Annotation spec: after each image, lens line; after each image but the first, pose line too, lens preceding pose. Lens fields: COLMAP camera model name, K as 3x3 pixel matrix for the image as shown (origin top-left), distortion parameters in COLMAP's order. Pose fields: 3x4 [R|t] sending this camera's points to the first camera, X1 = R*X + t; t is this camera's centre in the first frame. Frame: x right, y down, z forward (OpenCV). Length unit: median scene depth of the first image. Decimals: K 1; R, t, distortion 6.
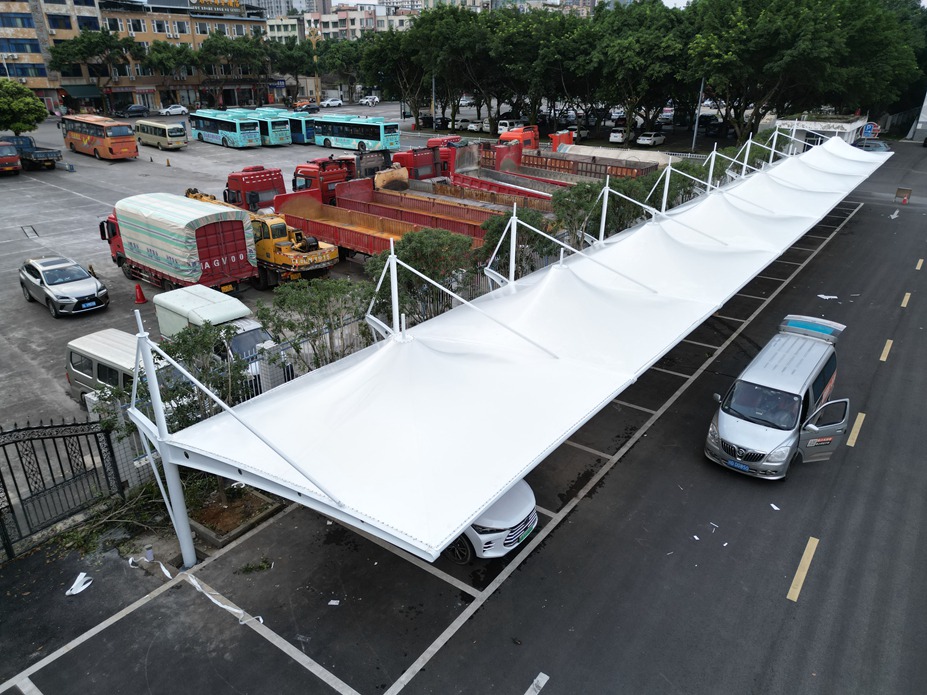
lens RADIAL K [[648.4, 0, 468.0], [0, 648.4, 344.3], [0, 0, 1]] dist [0.054856, -0.041900]
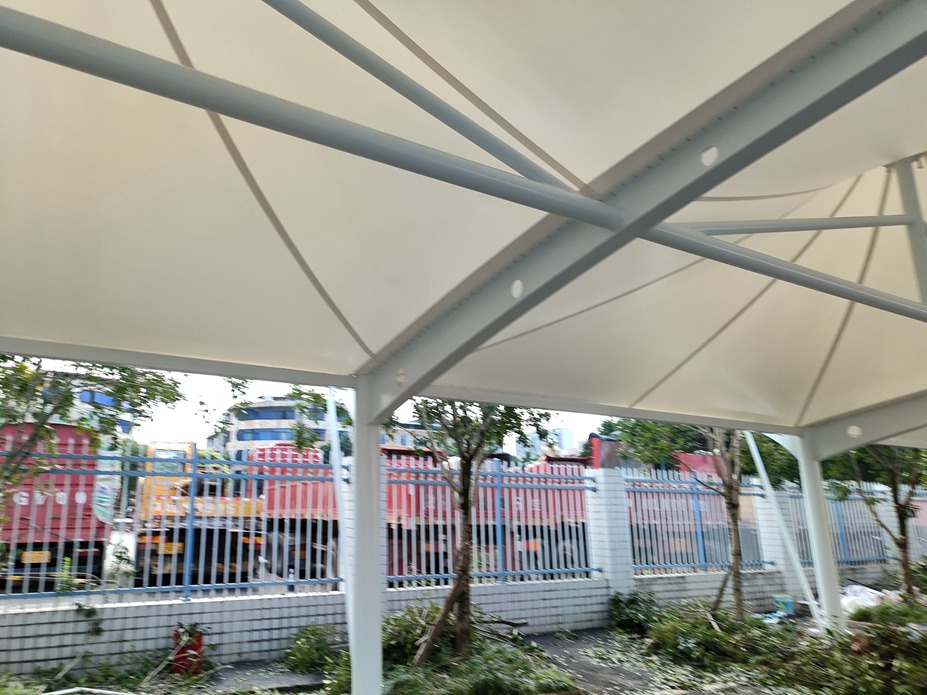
lens RADIAL K [[678.7, 0, 457.6], [0, 678.7, 305.4], [0, 0, 1]] dist [0.014578, 0.013253]
pose [[0.921795, -0.111741, -0.371225, 0.101529], [-0.157214, 0.767544, -0.621418, 0.028682], [0.354369, 0.631182, 0.689951, 0.371012]]
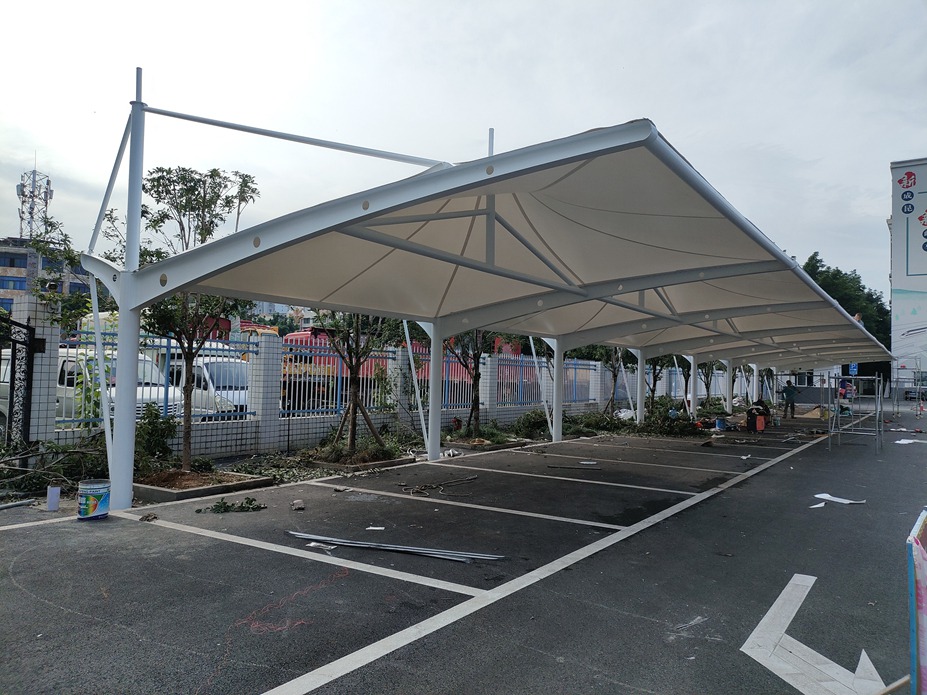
lens RADIAL K [[678.7, 0, 465.3], [0, 678.7, 344.1], [0, 0, 1]] dist [0.014578, 0.013253]
pose [[0.998824, 0.020226, 0.044067, -0.043073], [0.001166, 0.898562, -0.438846, 0.140040], [-0.048473, 0.438381, 0.897481, 0.110044]]
